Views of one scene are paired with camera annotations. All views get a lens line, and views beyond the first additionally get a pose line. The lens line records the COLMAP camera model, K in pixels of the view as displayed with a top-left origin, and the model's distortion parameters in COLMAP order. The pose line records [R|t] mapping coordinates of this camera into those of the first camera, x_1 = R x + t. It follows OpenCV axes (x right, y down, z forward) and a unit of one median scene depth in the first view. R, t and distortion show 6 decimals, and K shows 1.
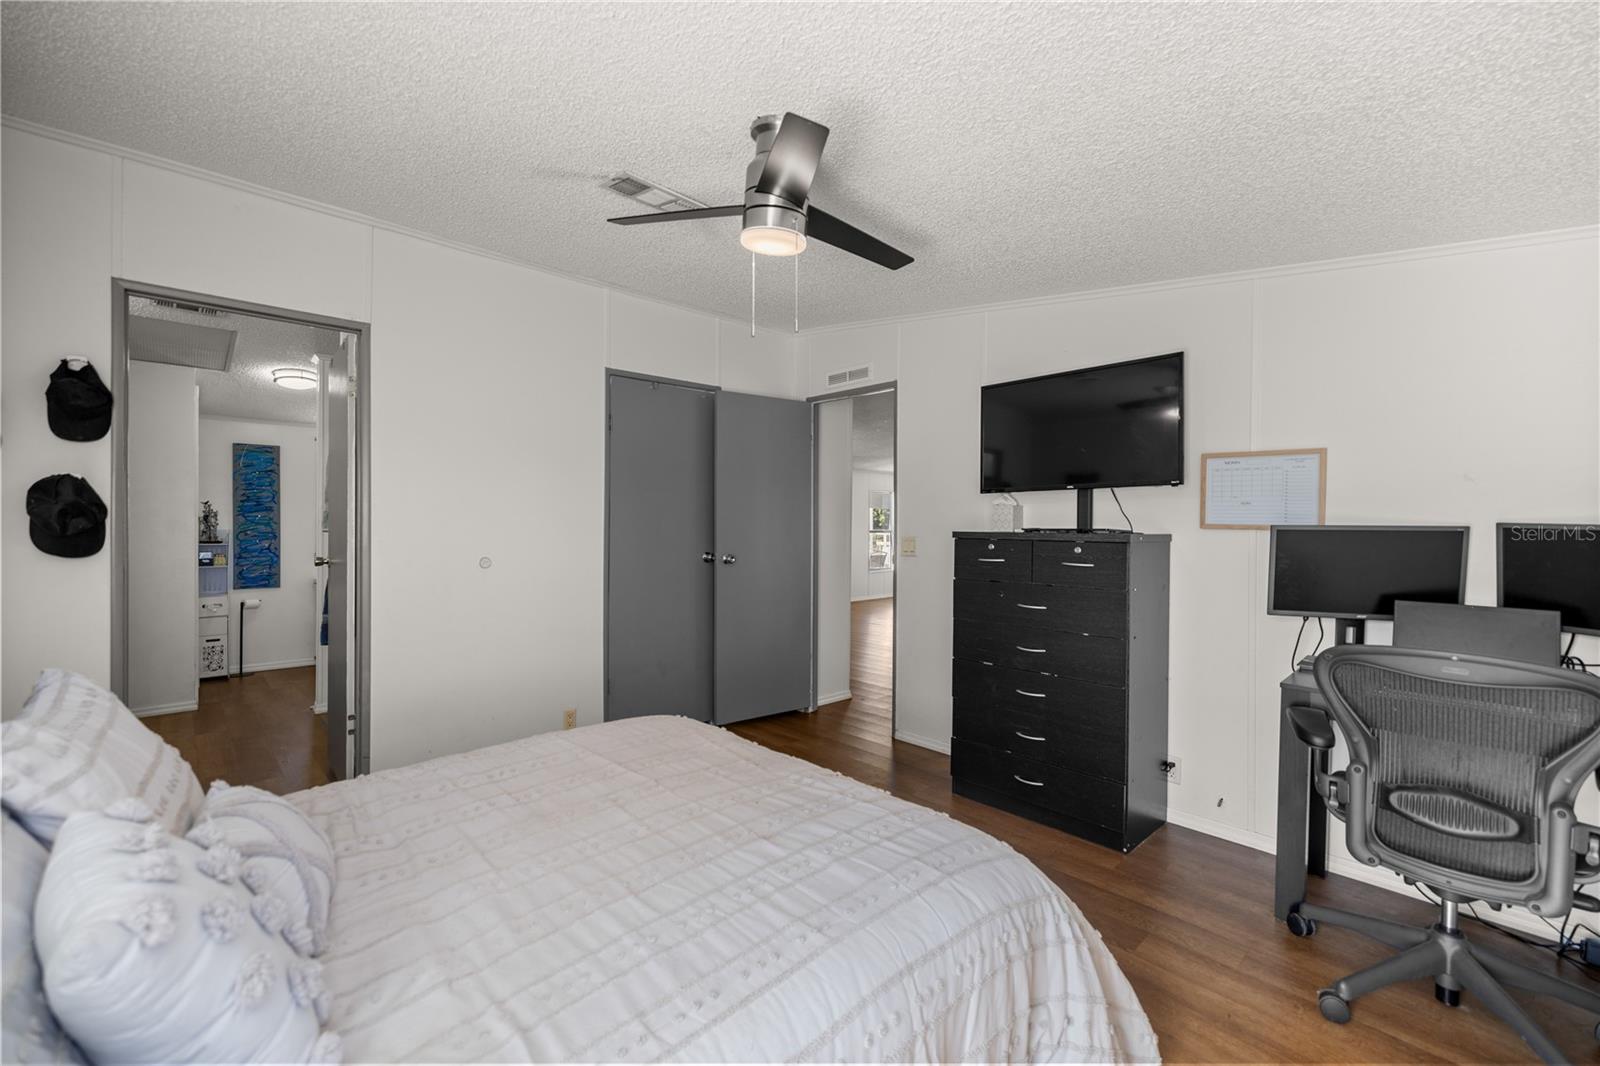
lens RADIAL K [[676.1, 0, 809.3], [0, 676.1, 527.0], [0, 0, 1]] dist [-0.003302, 0.000337]
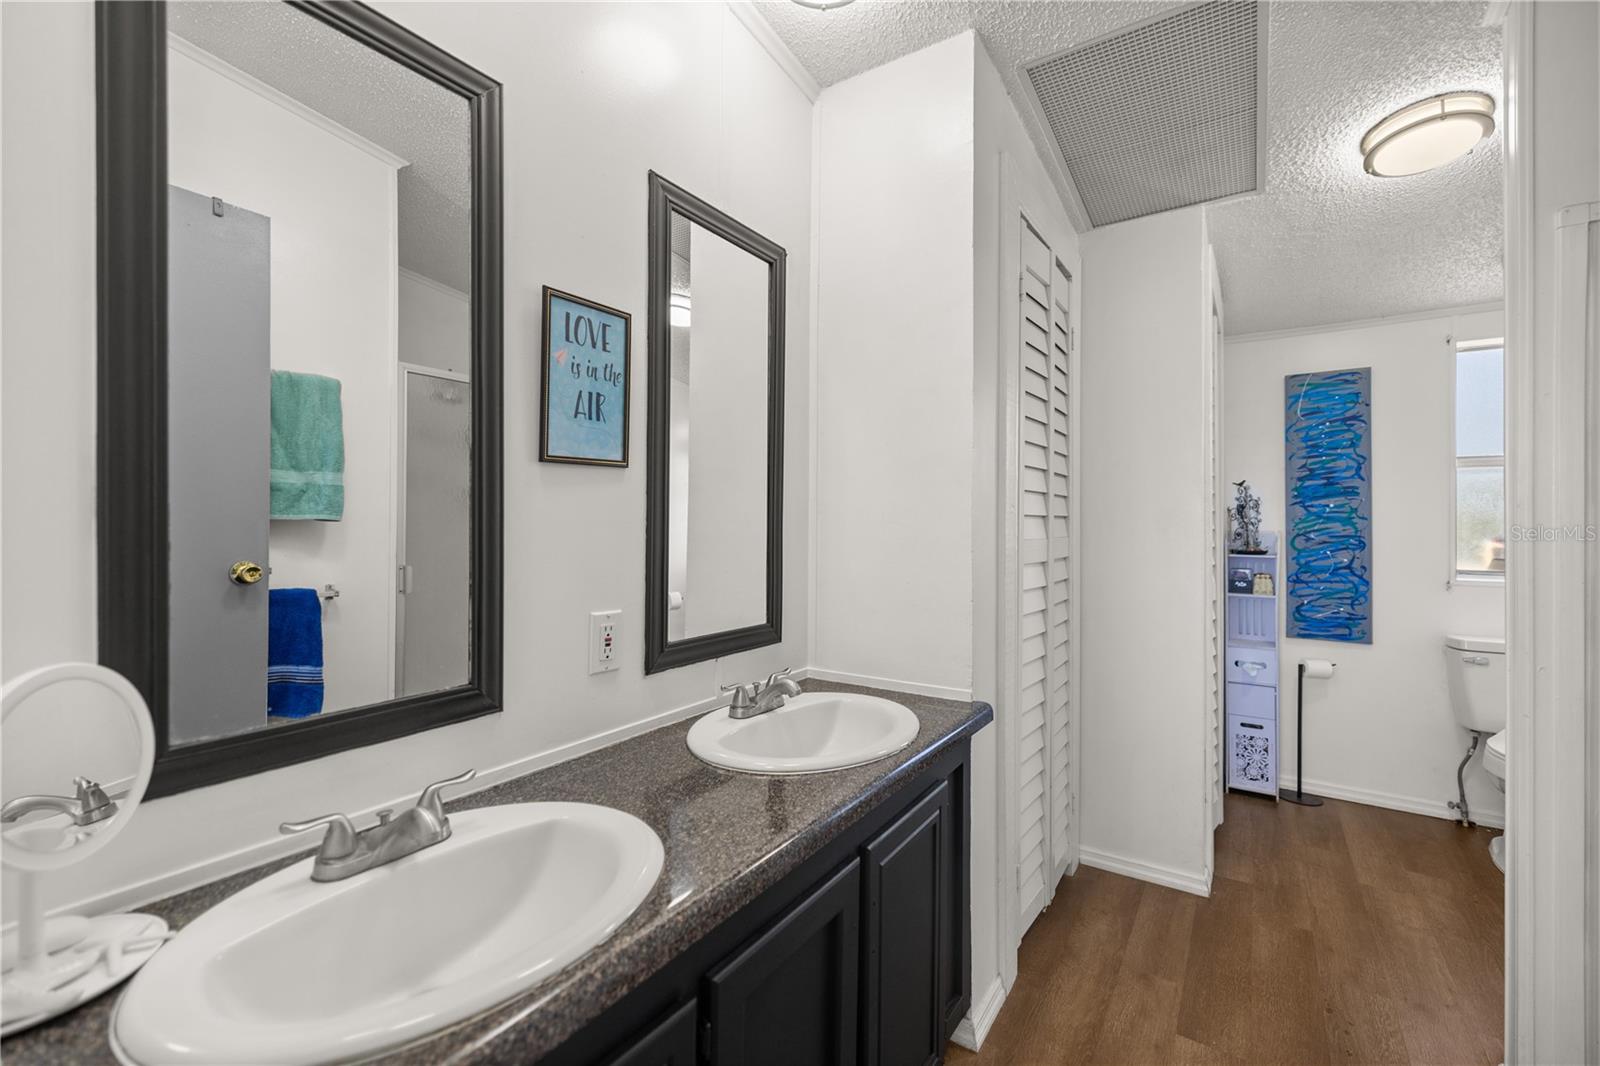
lens RADIAL K [[676.1, 0, 808.9], [0, 676.1, 521.8], [0, 0, 1]] dist [-0.003302, 0.000337]
pose [[0.223567, -0.004934, -0.974676, -0.397332], [-0.002101, 0.999982, -0.005544, 0.000777], [0.974686, 0.003287, 0.223553, 0.489802]]
